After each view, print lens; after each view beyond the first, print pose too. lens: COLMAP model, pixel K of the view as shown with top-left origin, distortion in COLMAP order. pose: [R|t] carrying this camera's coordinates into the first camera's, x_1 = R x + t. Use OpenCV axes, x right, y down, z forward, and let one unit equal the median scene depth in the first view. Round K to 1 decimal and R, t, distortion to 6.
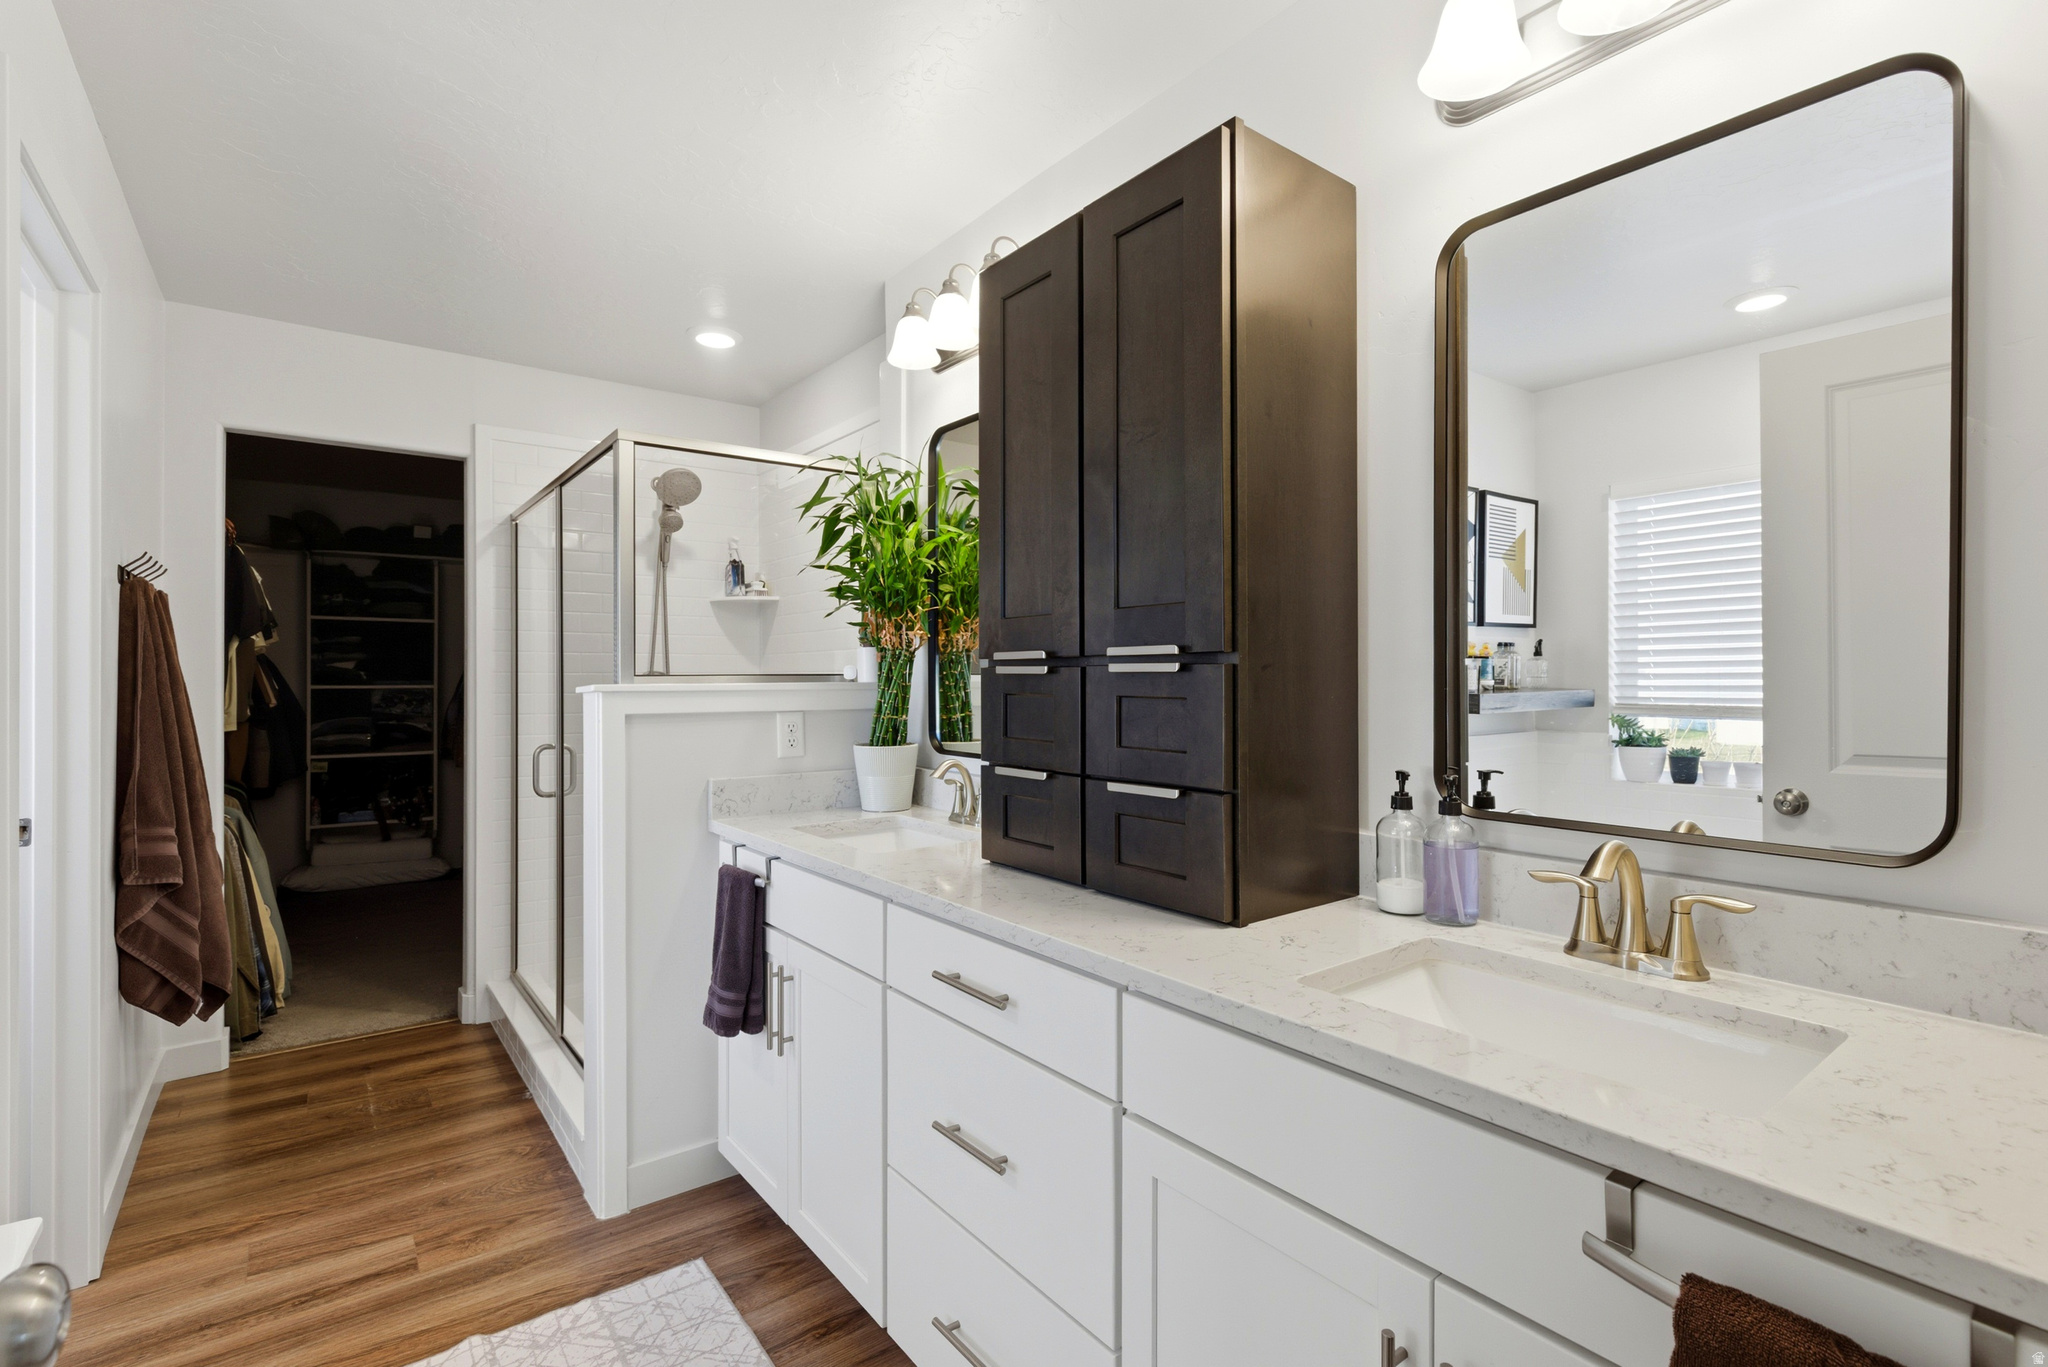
lens RADIAL K [[940.0, 0, 1042.1], [0, 940.0, 683.9], [0, 0, 1]] dist [-0.001977, 0.000604]
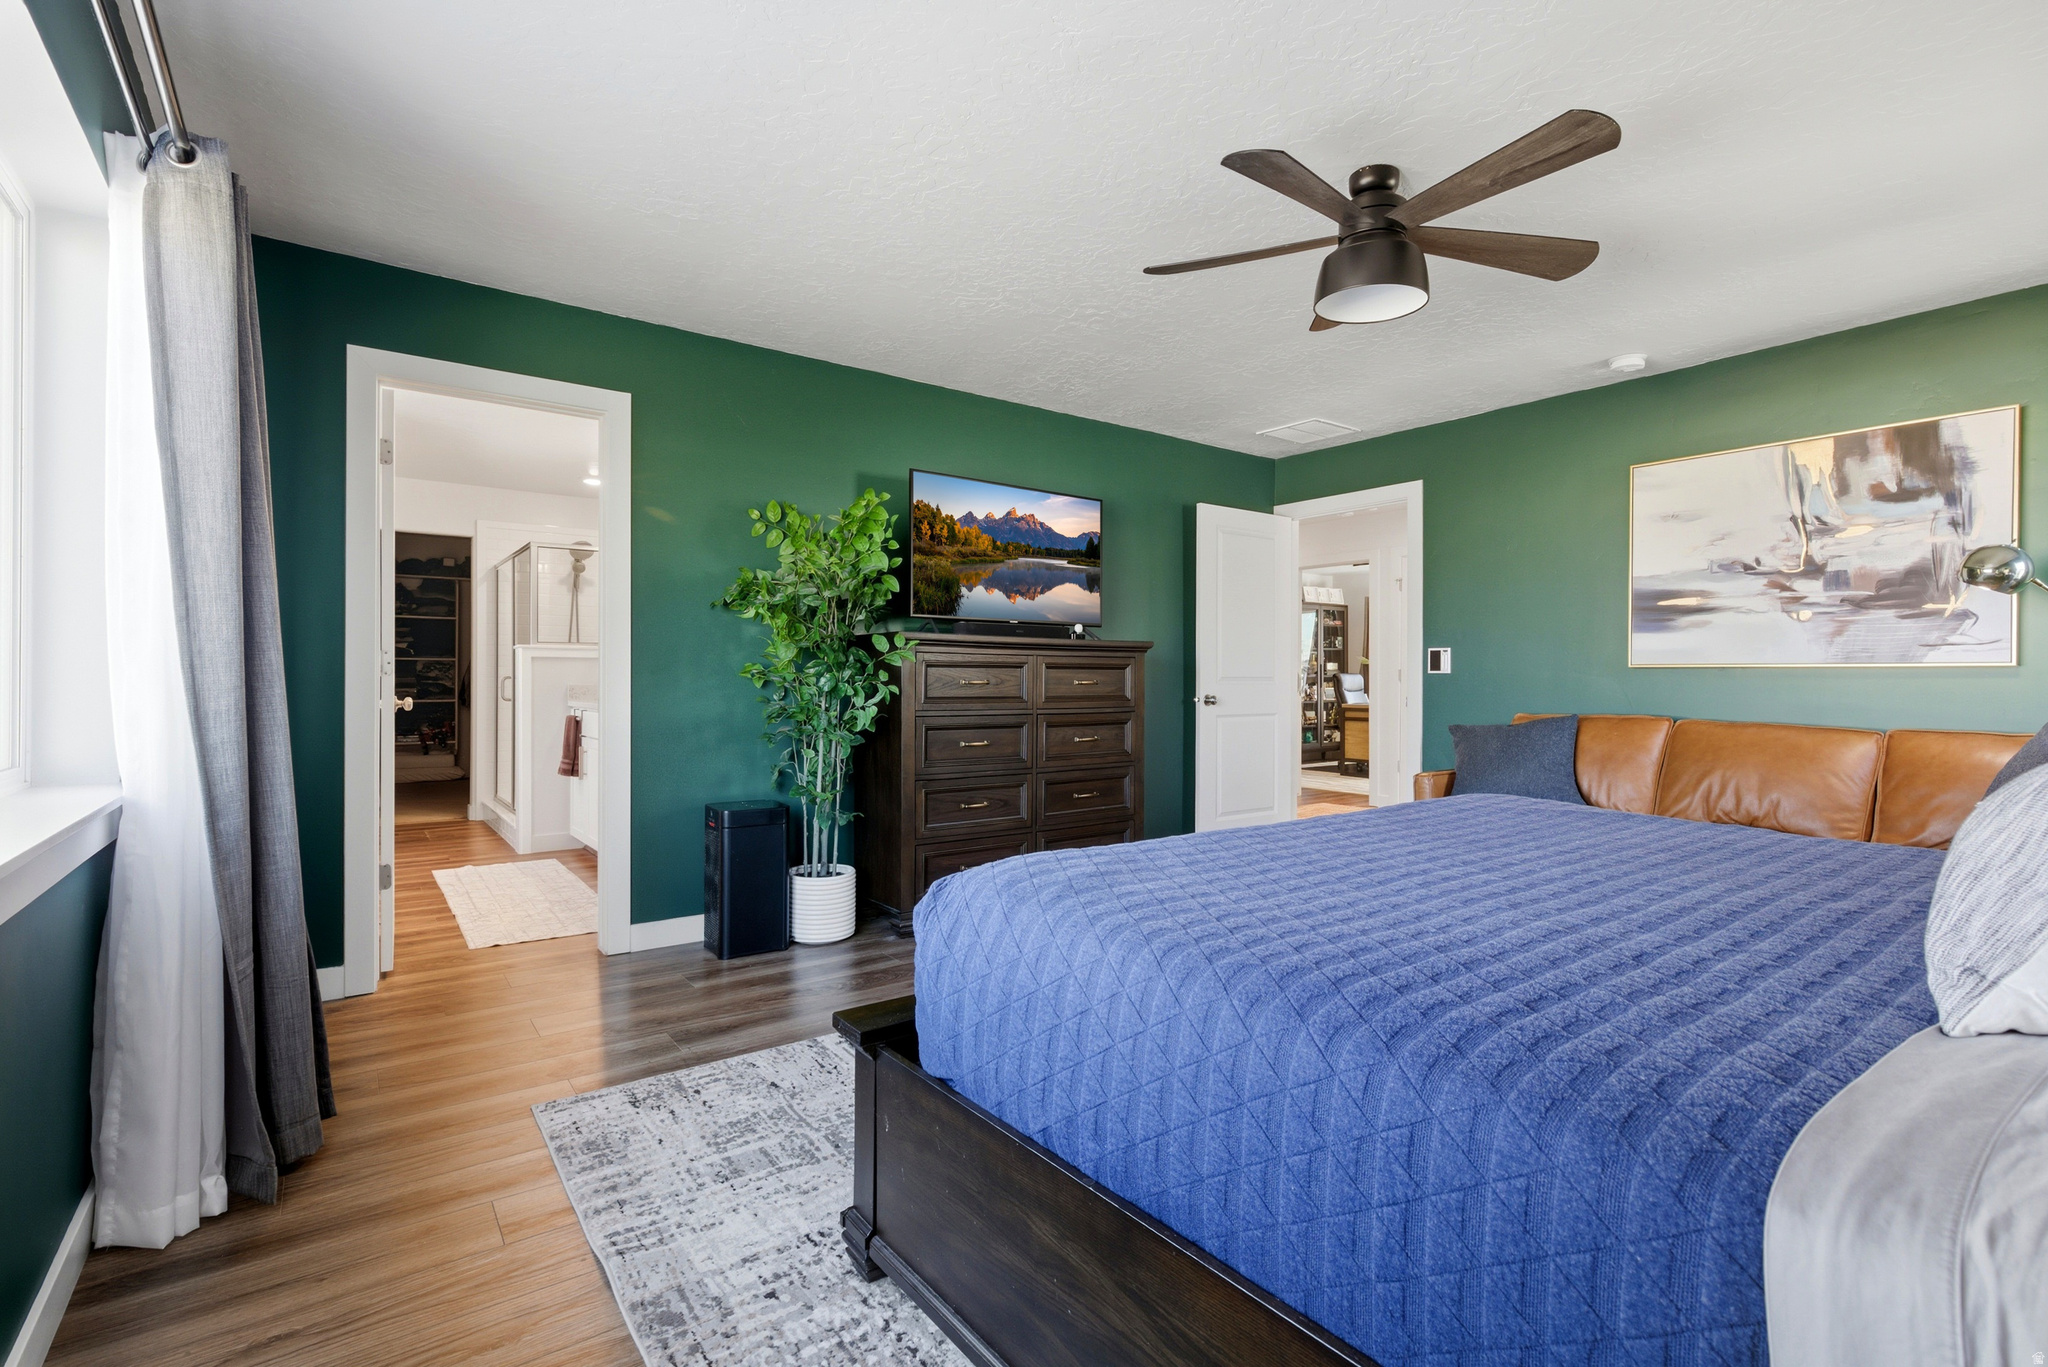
lens RADIAL K [[940.0, 0, 1043.2], [0, 940.0, 696.1], [0, 0, 1]] dist [-0.001977, 0.000604]
pose [[0.999838, 0.010431, -0.014635, 0.560381], [-0.010255, 0.999875, 0.012039, 0.054448], [0.014759, -0.011887, 0.999820, -0.870649]]
